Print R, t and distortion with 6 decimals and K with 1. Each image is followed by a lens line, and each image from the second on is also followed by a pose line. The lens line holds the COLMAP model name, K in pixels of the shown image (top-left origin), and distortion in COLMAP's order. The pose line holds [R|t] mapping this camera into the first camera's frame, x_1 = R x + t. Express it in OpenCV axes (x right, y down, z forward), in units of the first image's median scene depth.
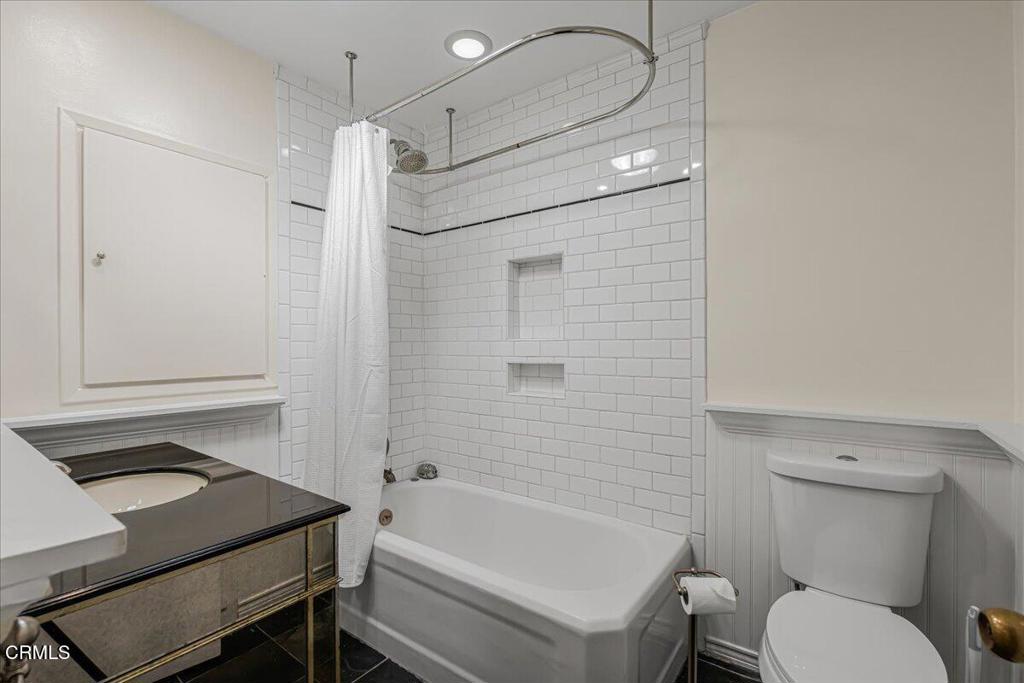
lens RADIAL K [[452.0, 0, 510.9], [0, 452.0, 344.2], [0, 0, 1]] dist [-0.000152, -0.000042]
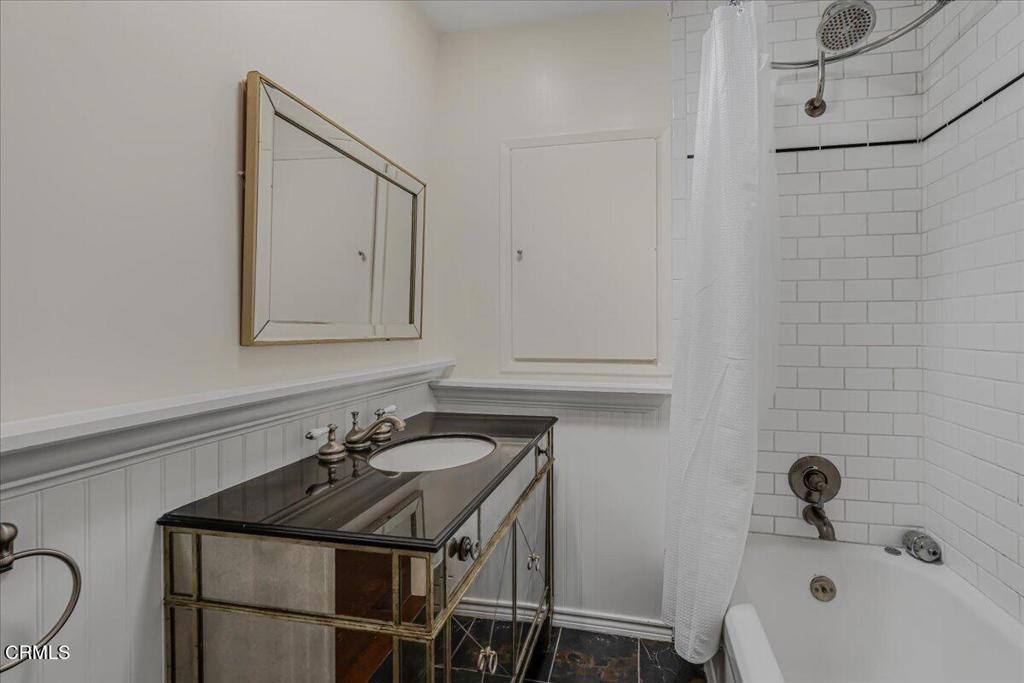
lens RADIAL K [[474.7, 0, 515.8], [0, 474.7, 330.3], [0, 0, 1]] dist [-0.001356, -0.000100]
pose [[0.432006, 0.010366, -0.901811, 0.179898], [-0.005629, 0.999945, 0.008797, 0.001450], [0.901853, 0.001276, 0.432041, 0.349738]]
